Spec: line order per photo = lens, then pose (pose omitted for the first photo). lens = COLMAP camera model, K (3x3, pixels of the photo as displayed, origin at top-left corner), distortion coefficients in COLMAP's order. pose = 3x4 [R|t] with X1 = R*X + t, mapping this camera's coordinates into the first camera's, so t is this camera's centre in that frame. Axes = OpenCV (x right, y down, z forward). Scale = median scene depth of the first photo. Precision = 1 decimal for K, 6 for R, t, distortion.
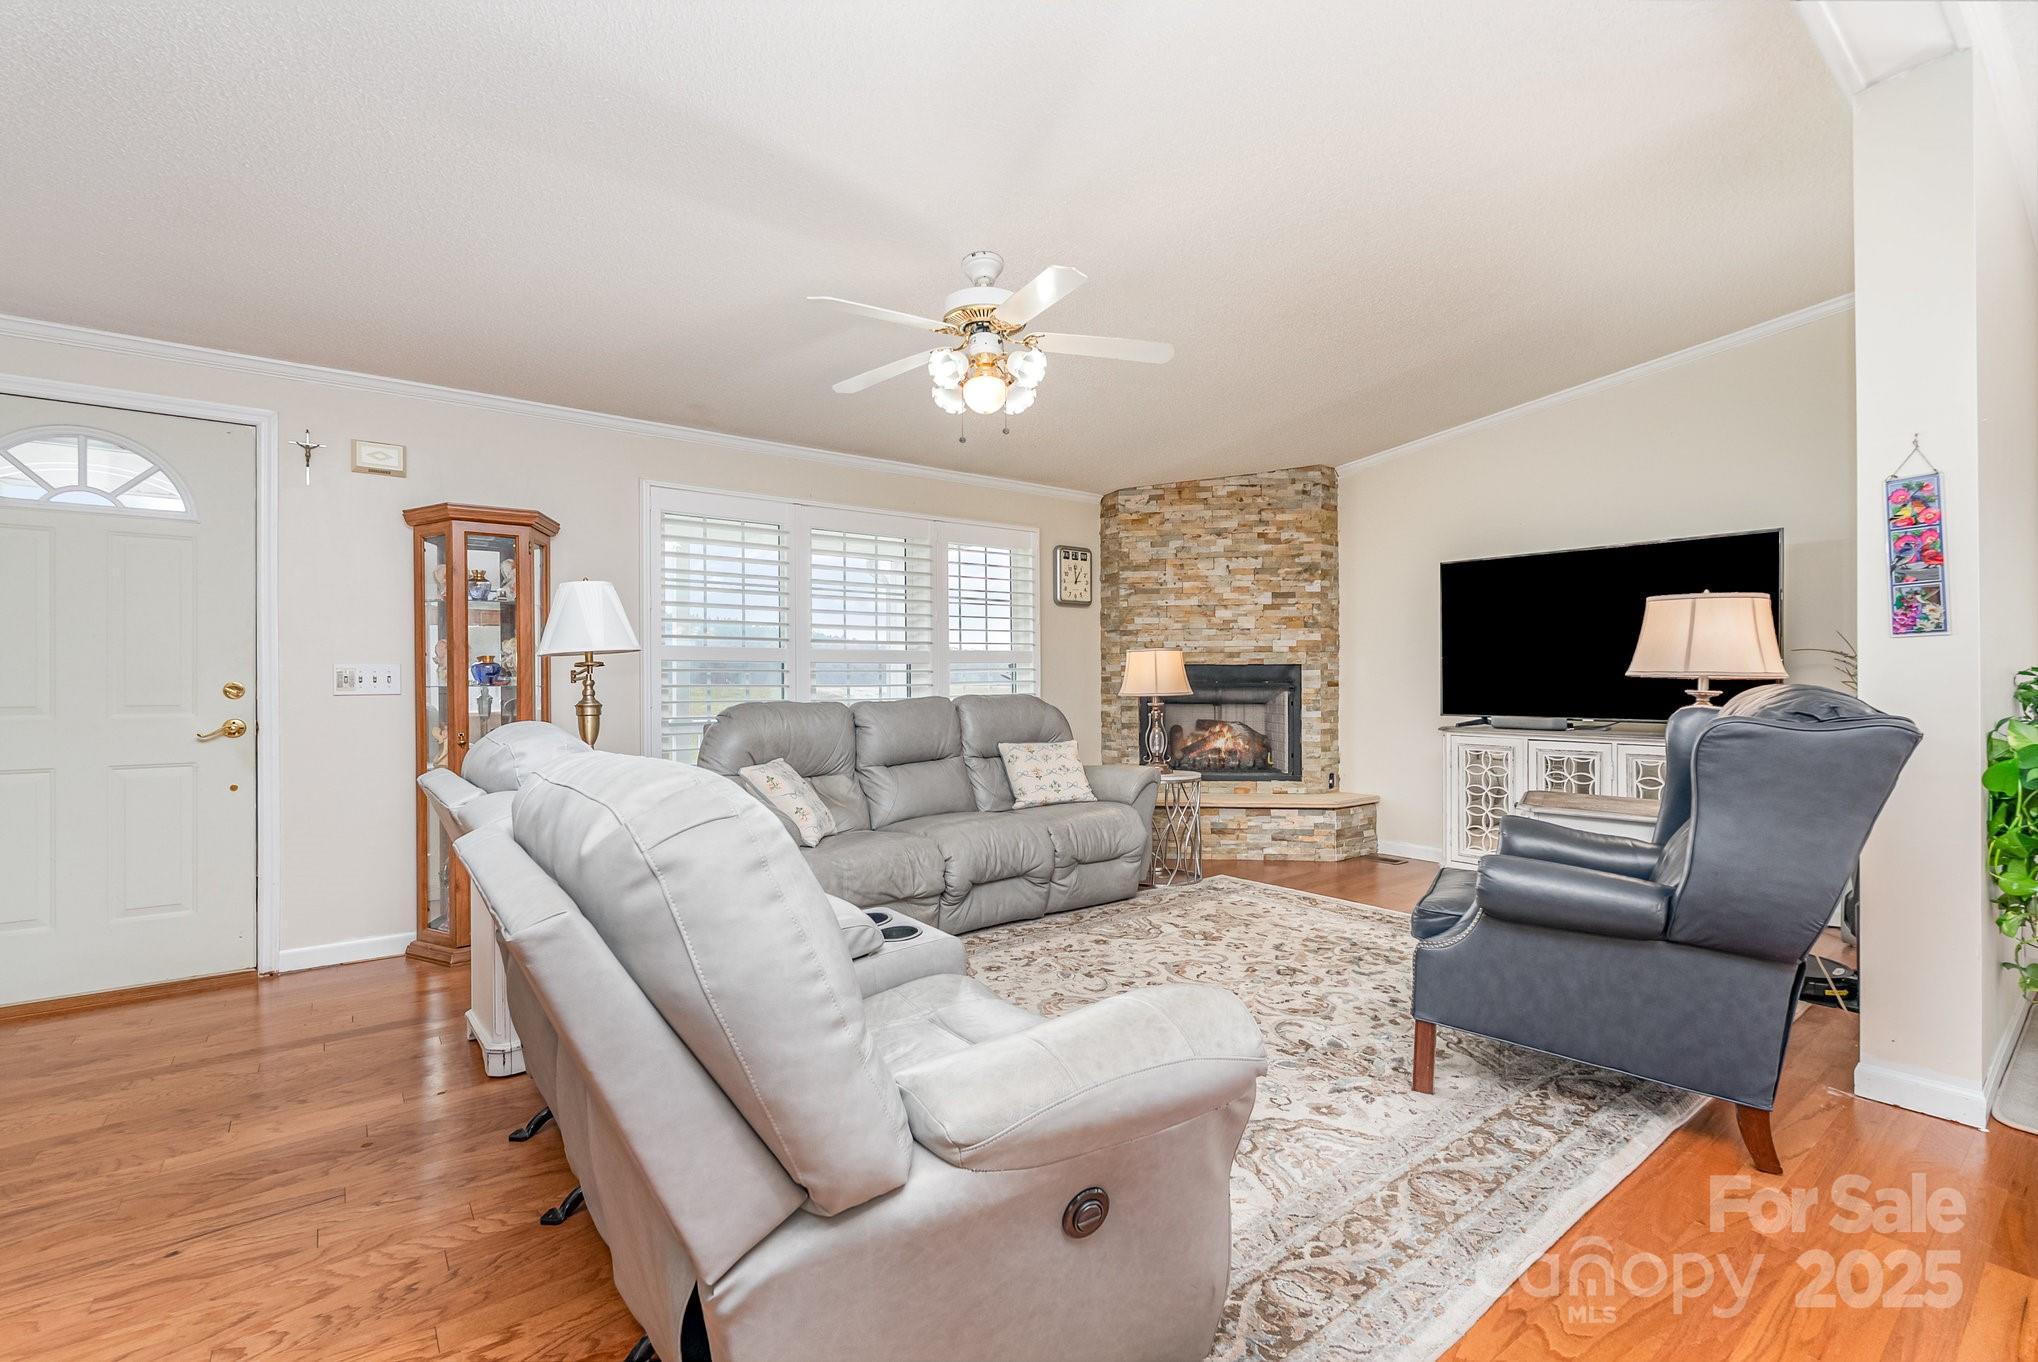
lens RADIAL K [[907.5, 0, 1027.1], [0, 907.5, 670.0], [0, 0, 1]] dist [-0.003275, 0.000213]
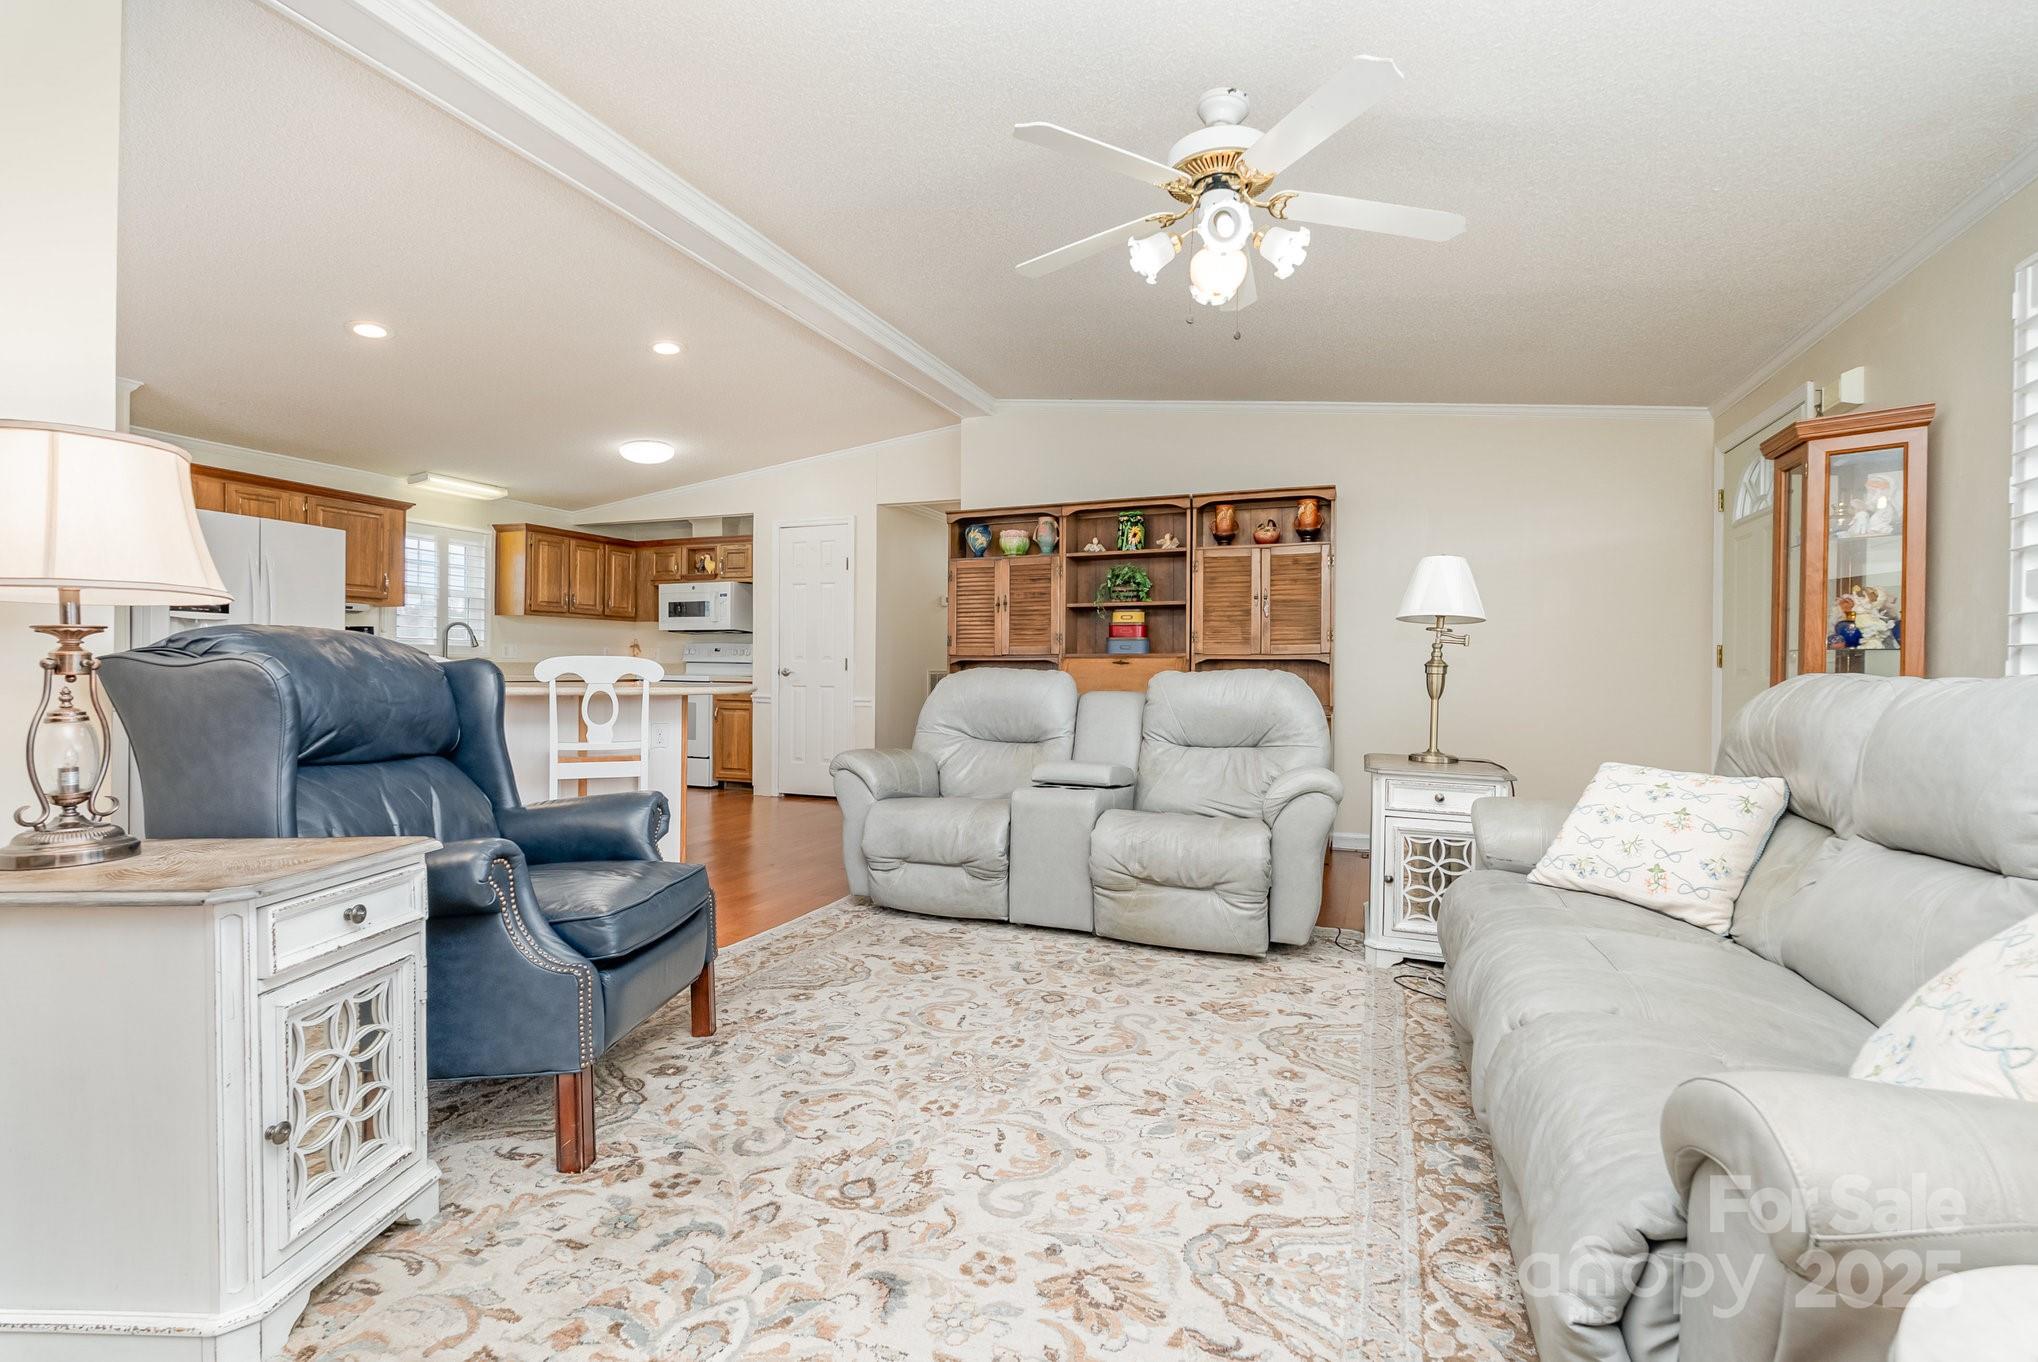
lens RADIAL K [[907.5, 0, 1026.9], [0, 907.5, 674.8], [0, 0, 1]] dist [-0.003275, 0.000213]
pose [[-0.862846, 0.000254, -0.505468, 0.530480], [-0.005087, 0.999945, 0.009186, 0.042919], [0.505442, 0.010498, -0.862797, 1.708417]]
